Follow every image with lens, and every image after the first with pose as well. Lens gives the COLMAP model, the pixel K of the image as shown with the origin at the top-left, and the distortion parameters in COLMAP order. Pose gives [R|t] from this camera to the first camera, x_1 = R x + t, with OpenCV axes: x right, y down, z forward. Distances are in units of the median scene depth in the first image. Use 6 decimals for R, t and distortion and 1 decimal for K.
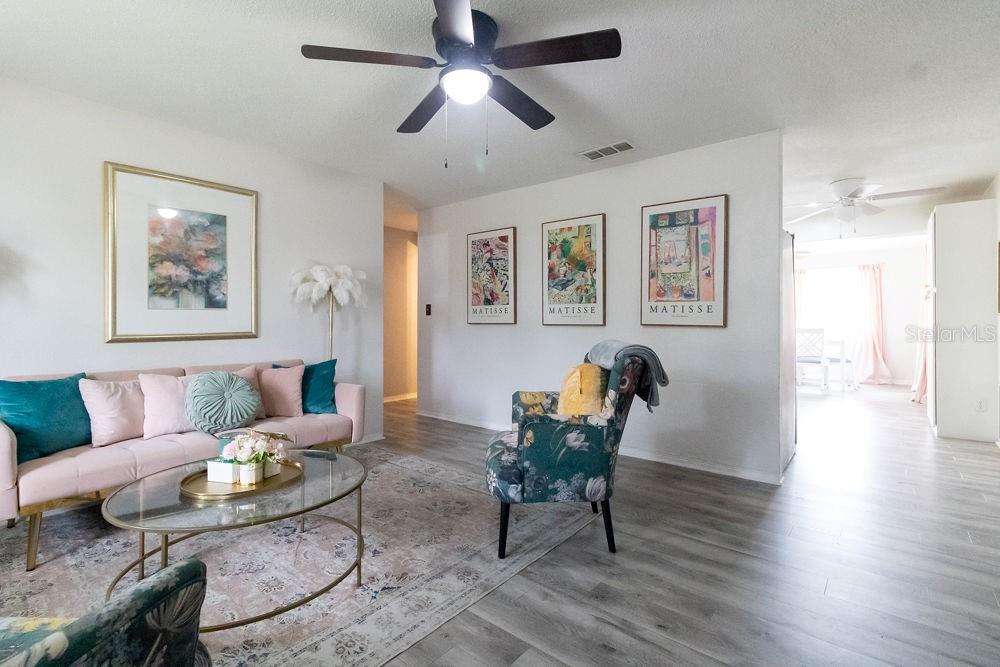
lens RADIAL K [[462.3, 0, 499.8], [0, 462.3, 324.5], [0, 0, 1]] dist [0.000745, 0.000006]
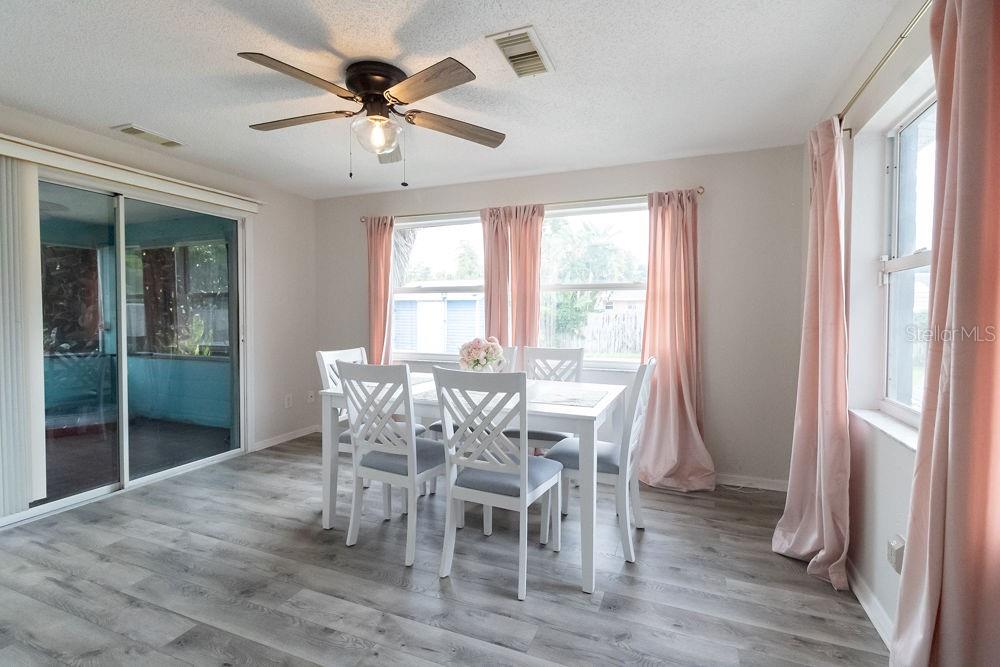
lens RADIAL K [[462.3, 0, 496.3], [0, 462.3, 326.7], [0, 0, 1]] dist [0.000745, 0.000006]
pose [[0.954681, -0.001531, 0.297628, 0.541693], [-0.005015, 0.999762, 0.021229, -0.018984], [-0.297590, -0.021760, 0.954446, 0.669795]]
